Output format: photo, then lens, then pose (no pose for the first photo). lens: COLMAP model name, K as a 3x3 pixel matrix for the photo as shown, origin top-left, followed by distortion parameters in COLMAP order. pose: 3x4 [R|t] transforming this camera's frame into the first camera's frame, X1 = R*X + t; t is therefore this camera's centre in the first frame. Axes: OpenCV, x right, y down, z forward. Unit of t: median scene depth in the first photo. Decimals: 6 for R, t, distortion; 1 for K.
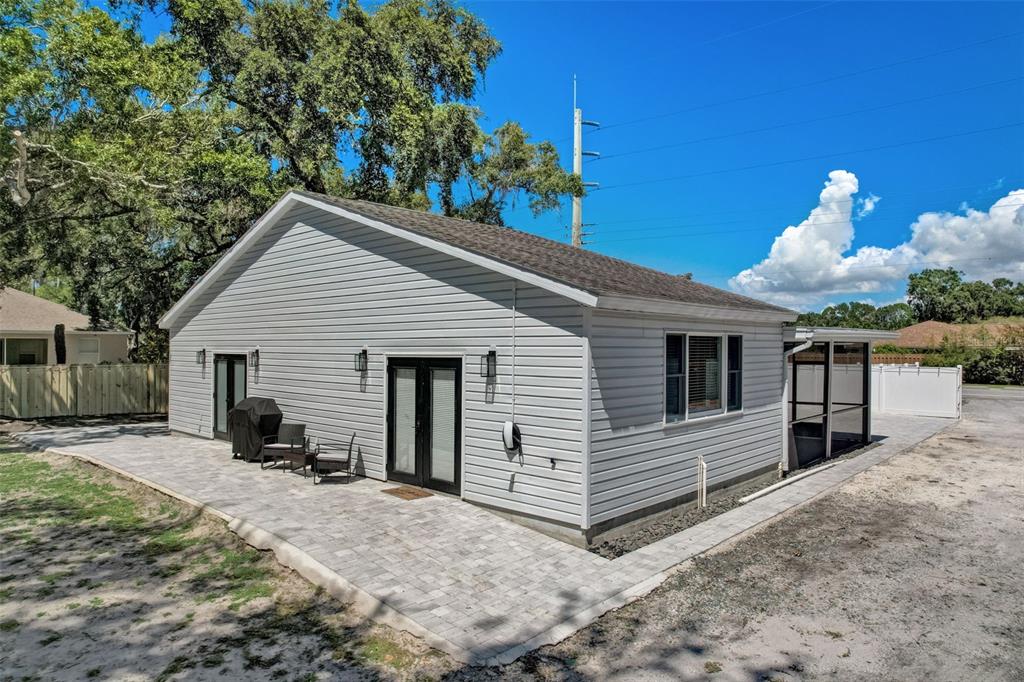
lens RADIAL K [[455.3, 0, 512.0], [0, 455.3, 341.0], [0, 0, 1]] dist [-0.050285, 0.013073]
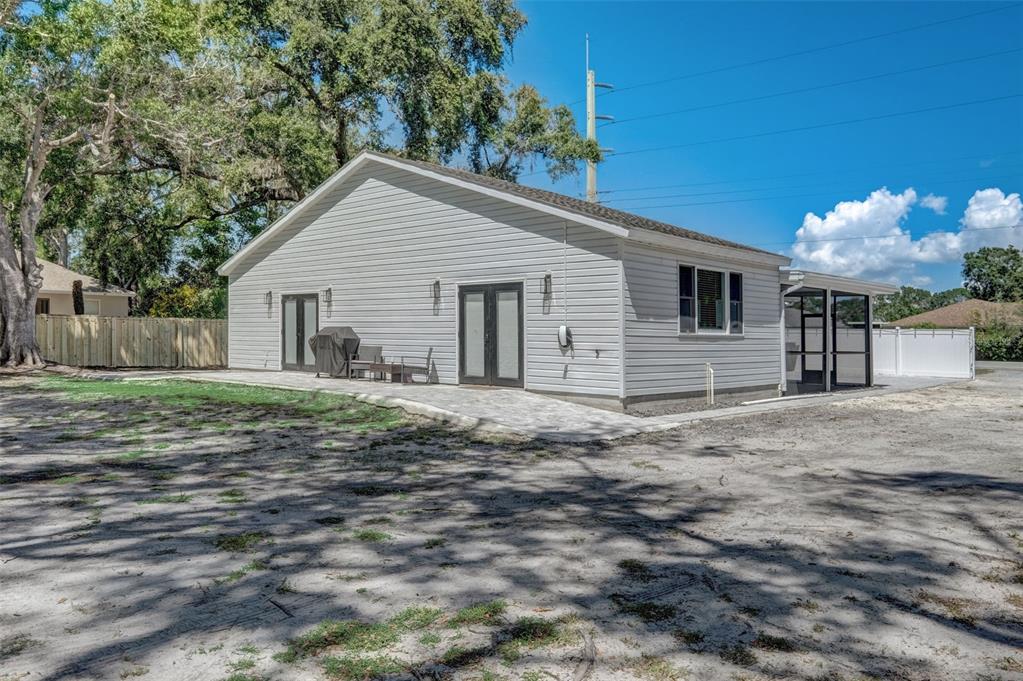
lens RADIAL K [[651.7, 0, 511.5], [0, 651.7, 340.5], [0, 0, 1]] dist [-0.030068, 0.002235]
pose [[0.998567, -0.002684, 0.053442, -0.169507], [0.005112, 0.998958, -0.045355, 0.200777], [-0.053264, 0.045563, 0.997540, -0.582998]]
